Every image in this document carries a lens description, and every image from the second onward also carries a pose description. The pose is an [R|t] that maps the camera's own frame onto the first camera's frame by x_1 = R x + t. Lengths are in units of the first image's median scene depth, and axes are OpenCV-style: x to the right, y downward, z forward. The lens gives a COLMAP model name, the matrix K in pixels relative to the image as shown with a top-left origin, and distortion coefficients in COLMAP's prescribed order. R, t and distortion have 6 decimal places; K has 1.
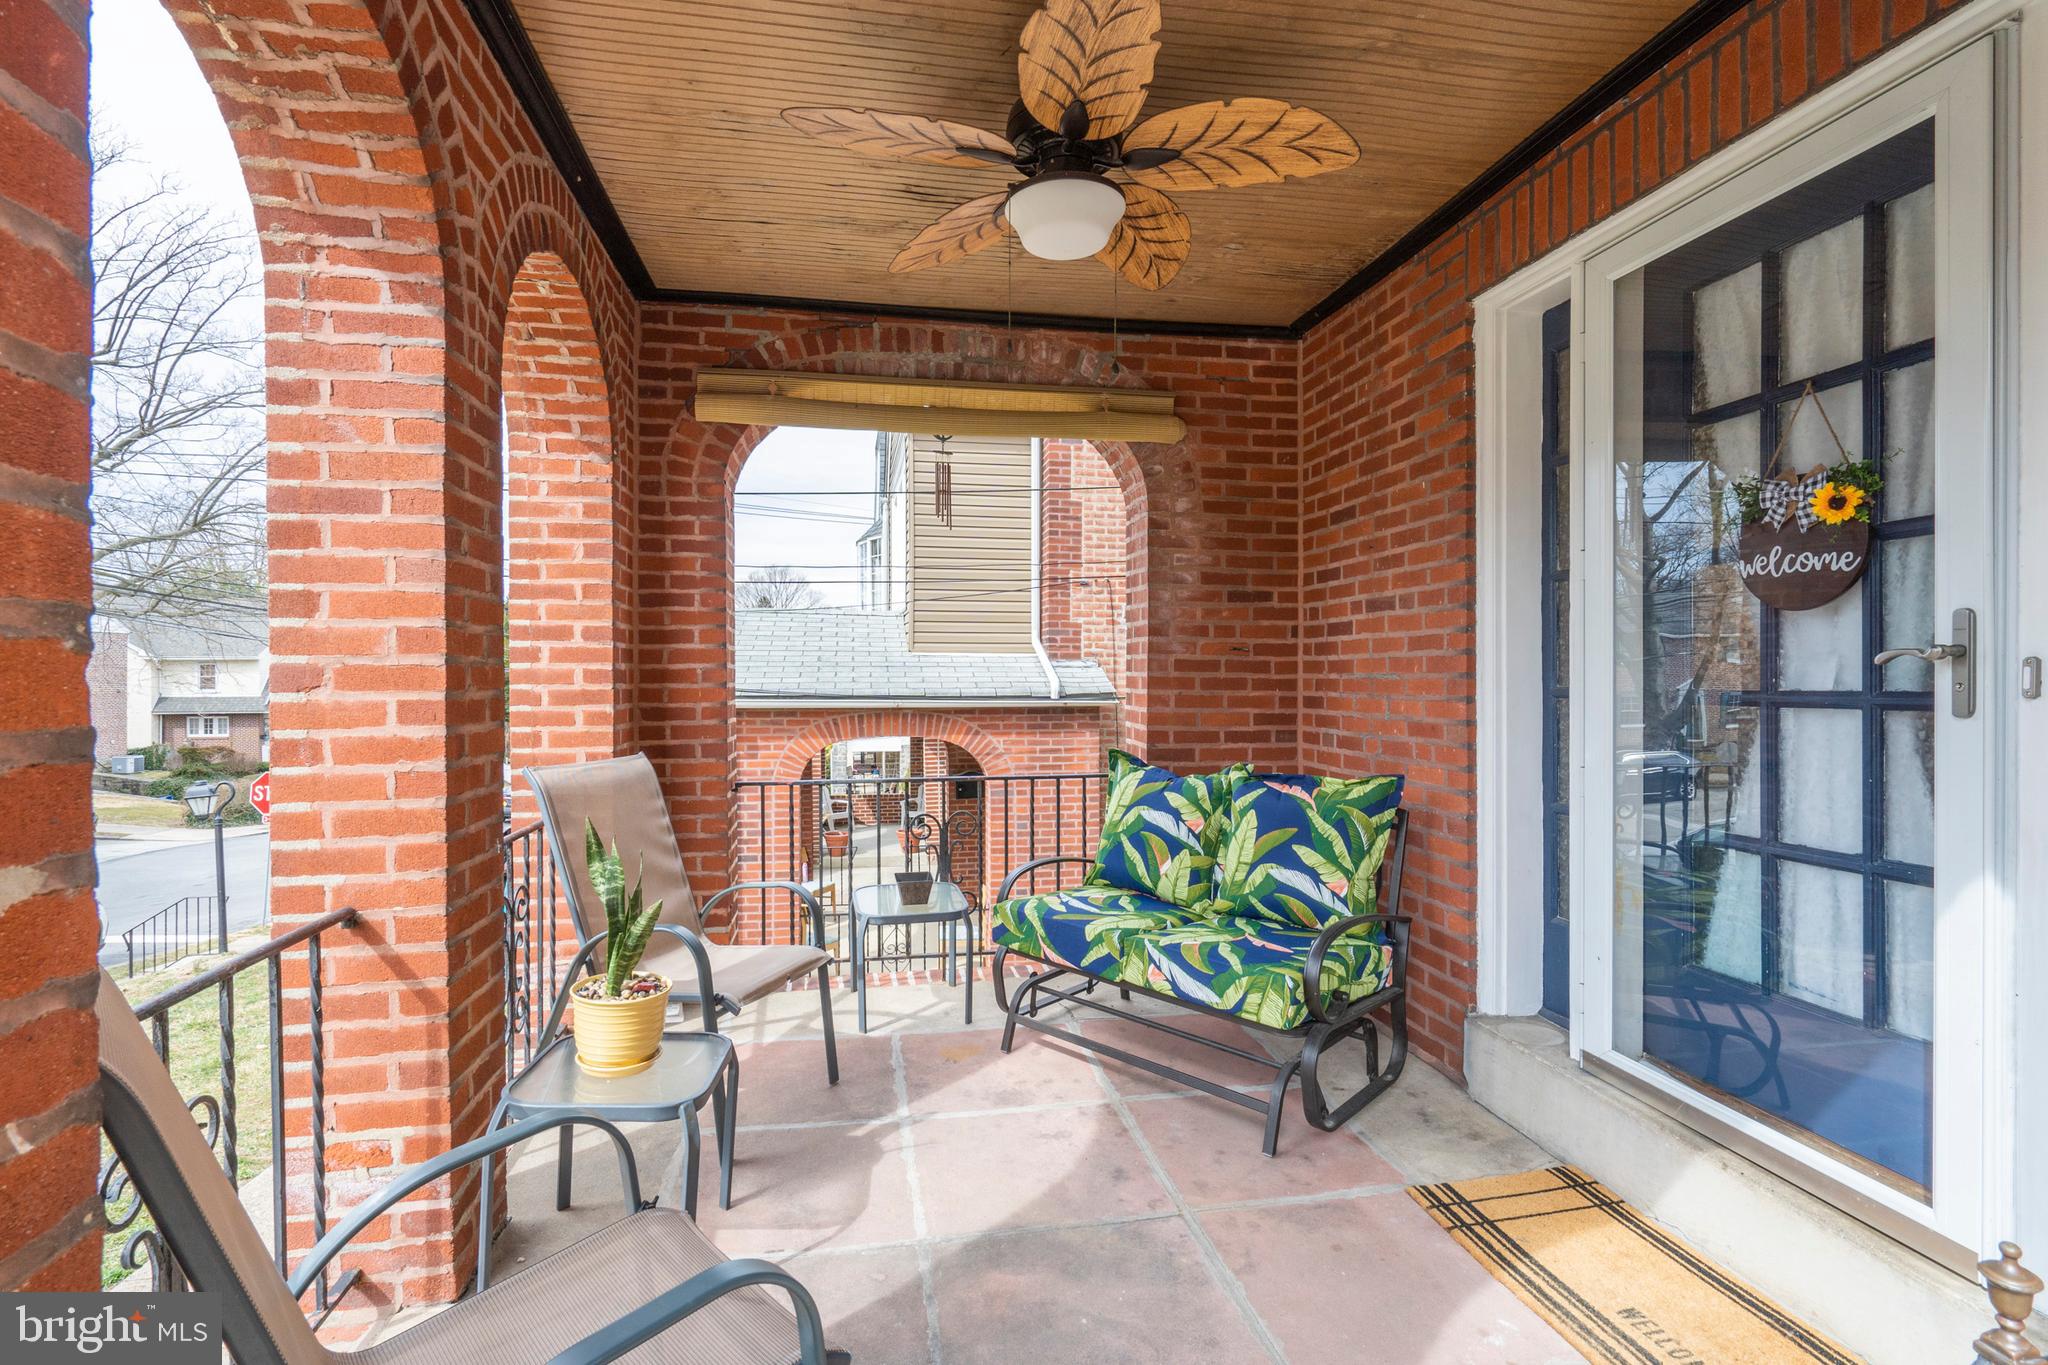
lens RADIAL K [[939.0, 0, 1040.7], [0, 939.0, 680.6], [0, 0, 1]] dist [-0.008002, 0.004378]
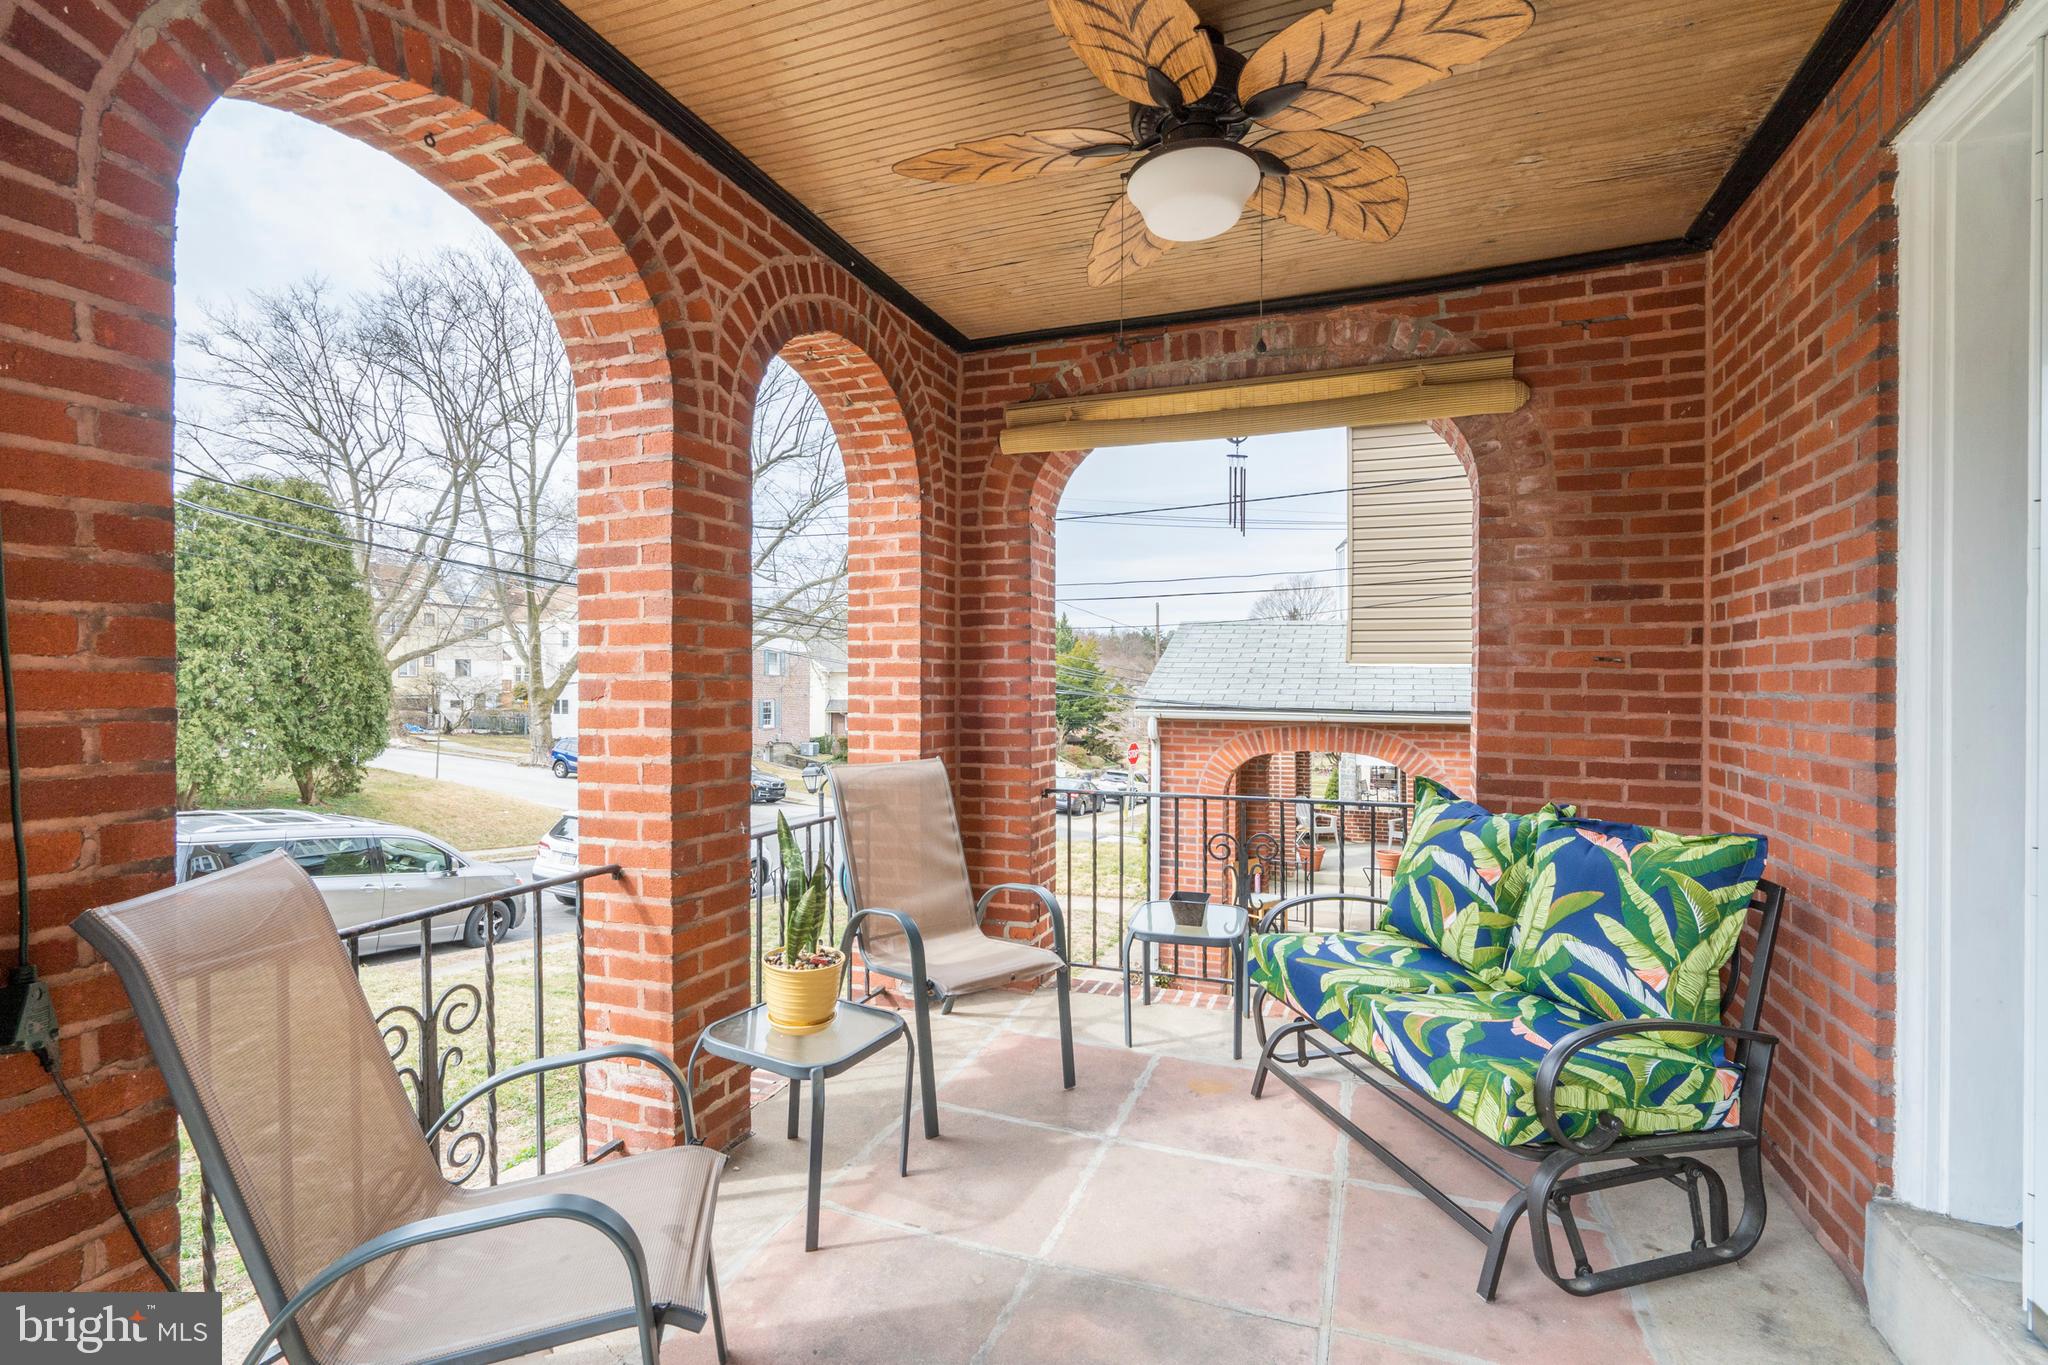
lens RADIAL K [[939.0, 0, 1052.6], [0, 939.0, 688.1], [0, 0, 1]] dist [-0.008002, 0.004378]
pose [[0.858718, 0.007456, -0.512394, 0.283700], [-0.008791, 0.999961, -0.000182, -0.006800], [0.512373, 0.004661, 0.858750, 0.108773]]
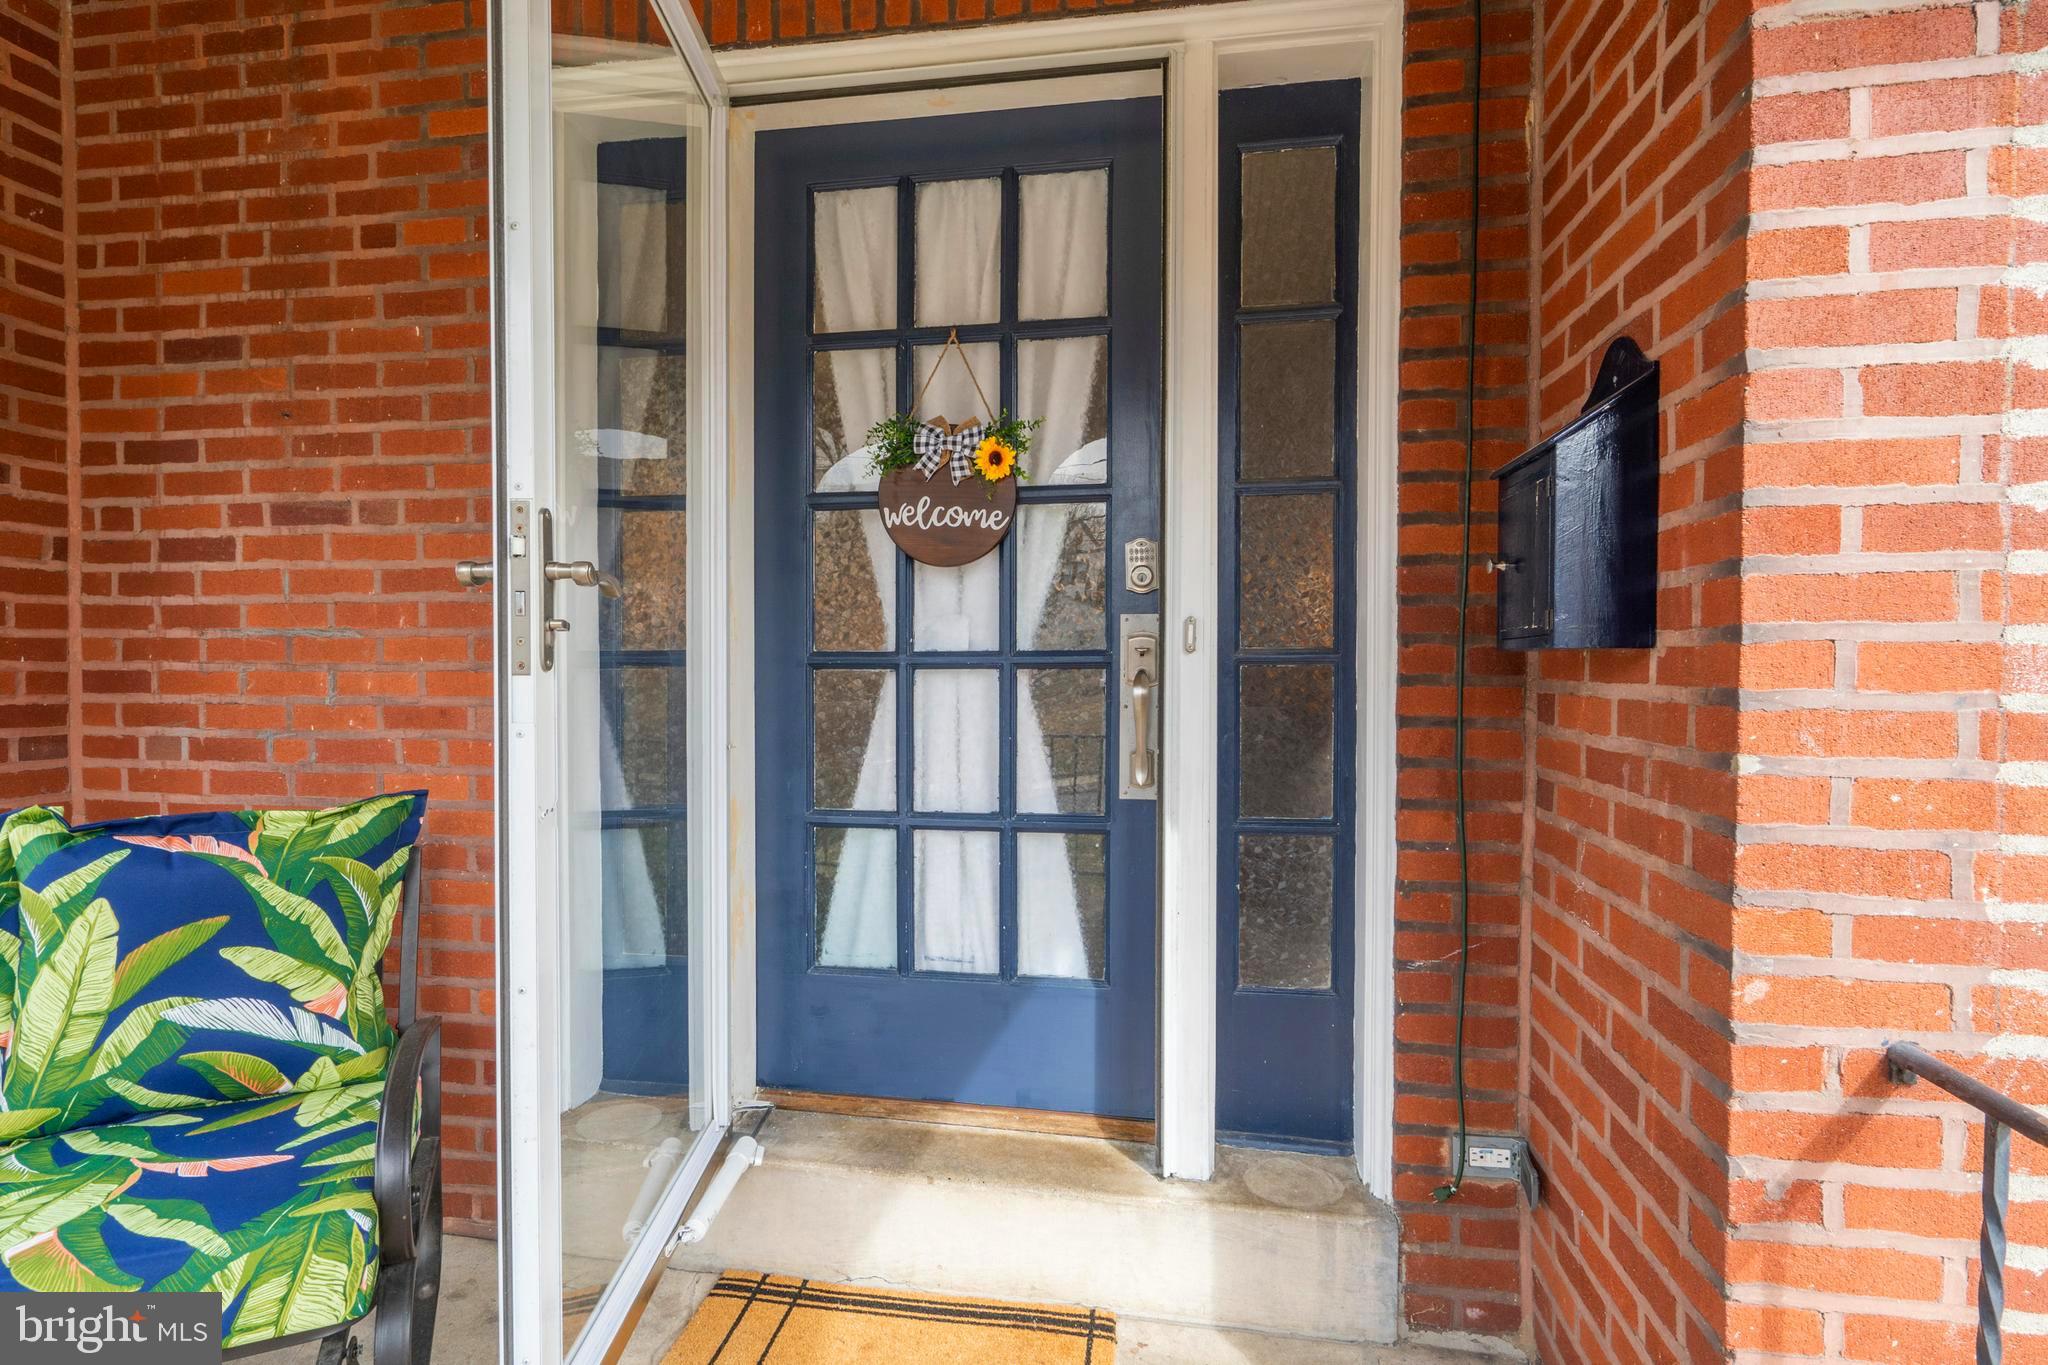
lens RADIAL K [[1008.5, 0, 998.8], [0, 1008.5, 685.0], [0, 0, 1]] dist [0.003252, -0.000364]
pose [[0.358497, -0.014385, 0.933420, -0.096553], [0.000538, 0.999884, 0.015203, 0.021648], [-0.933531, -0.004948, 0.358463, 0.409056]]
